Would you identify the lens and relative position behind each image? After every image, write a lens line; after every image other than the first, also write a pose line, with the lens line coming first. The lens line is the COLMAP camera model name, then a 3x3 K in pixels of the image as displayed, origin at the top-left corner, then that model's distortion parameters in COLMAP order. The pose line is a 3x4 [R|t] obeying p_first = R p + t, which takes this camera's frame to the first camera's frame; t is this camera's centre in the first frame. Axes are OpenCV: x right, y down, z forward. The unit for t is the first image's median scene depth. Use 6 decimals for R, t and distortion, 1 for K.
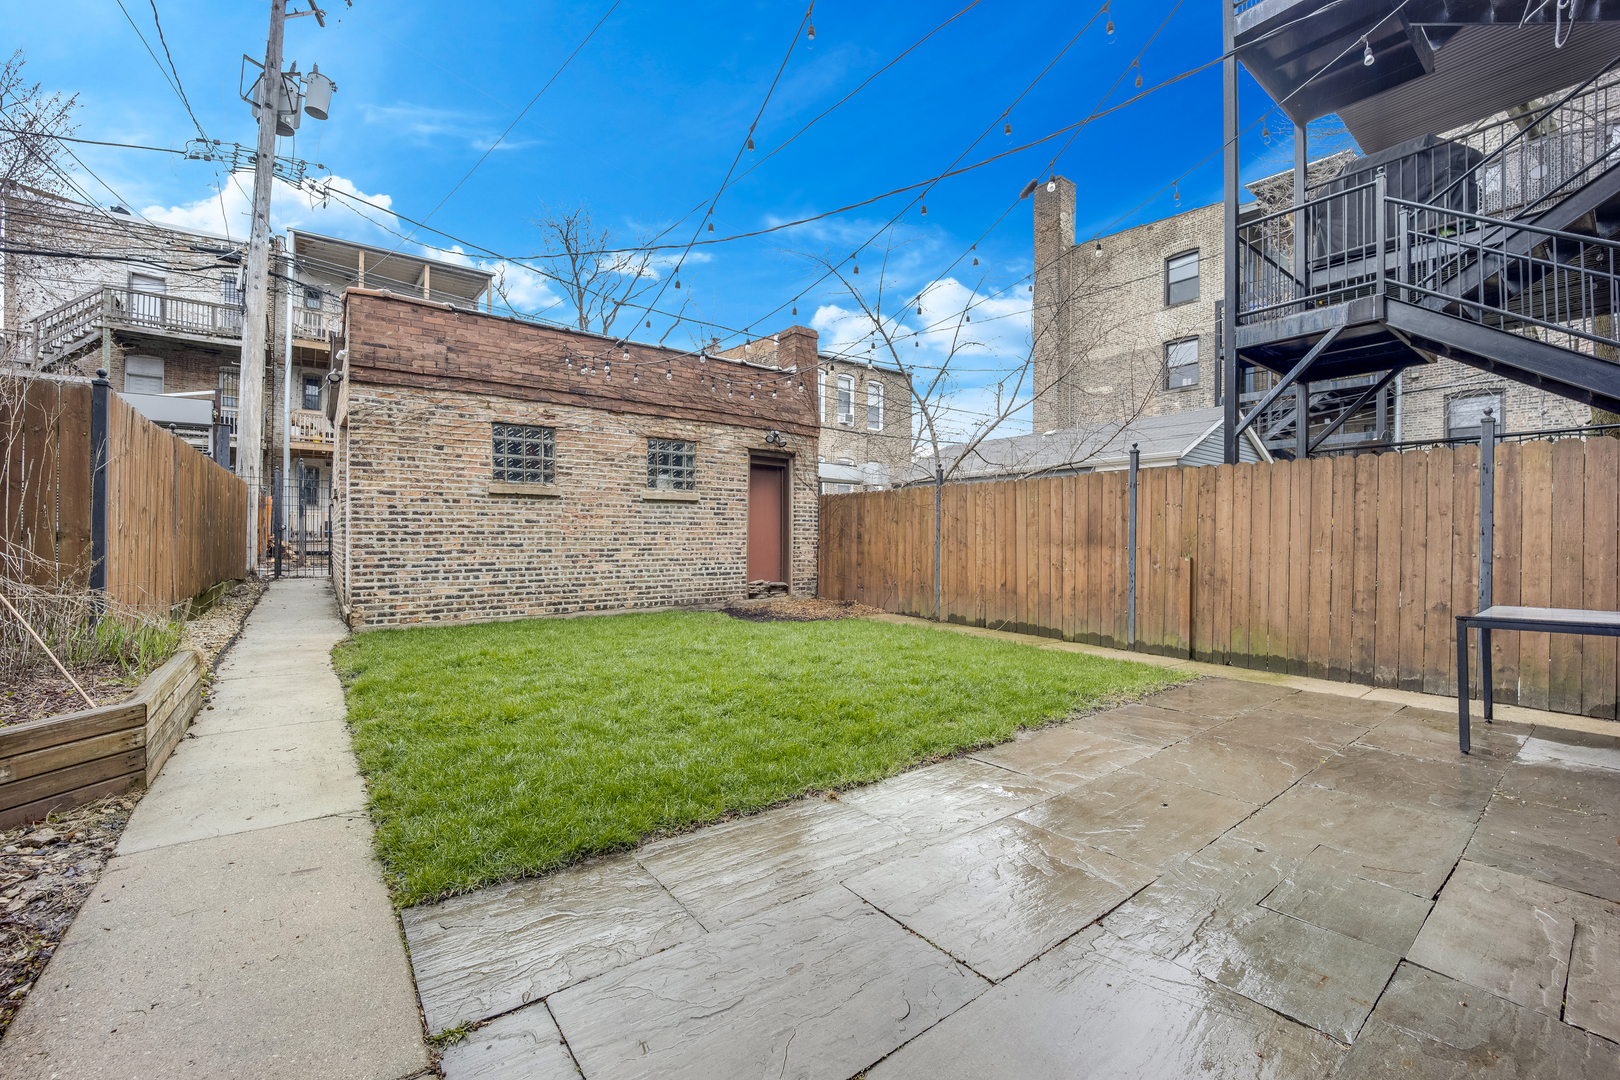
lens RADIAL K [[663.1, 0, 809.0], [0, 663.1, 535.8], [0, 0, 1]] dist [-0.031183, 0.000017]
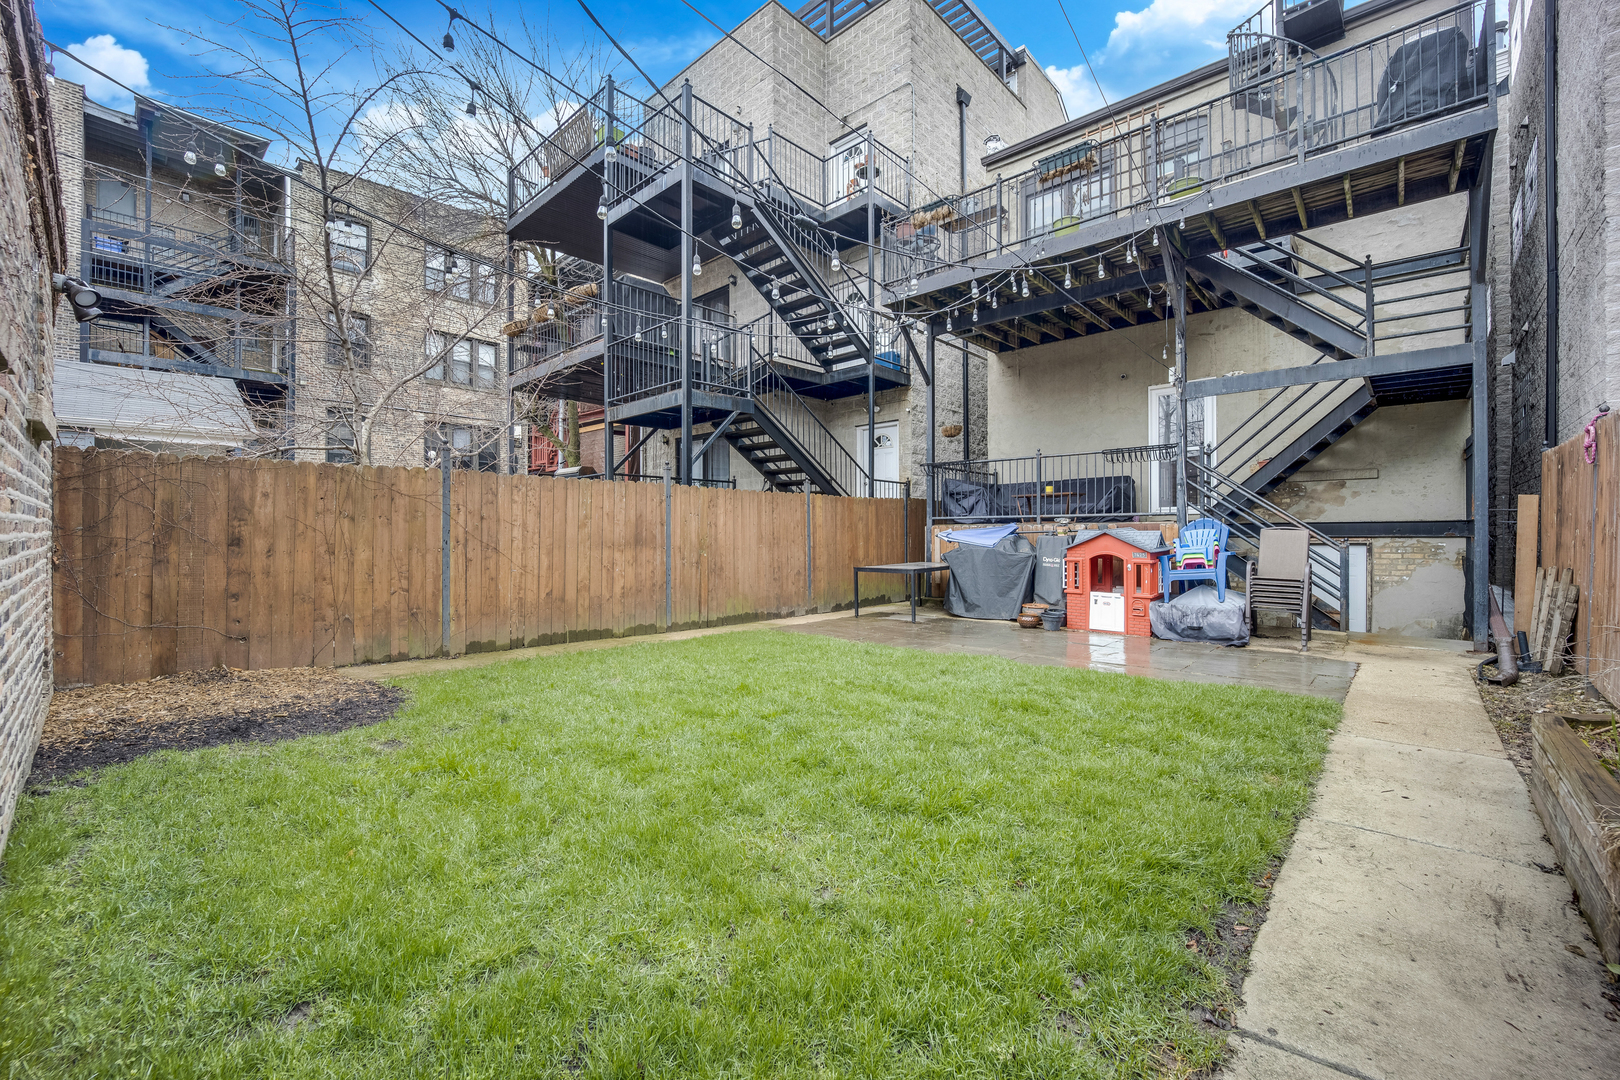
lens RADIAL K [[663.1, 0, 807.1], [0, 663.1, 541.4], [0, 0, 1]] dist [-0.031183, 0.000017]
pose [[-0.162233, -0.018601, 0.986577, -0.669647], [-0.004294, 0.999826, 0.018144, -0.014086], [-0.986743, -0.001292, -0.162285, 0.842804]]
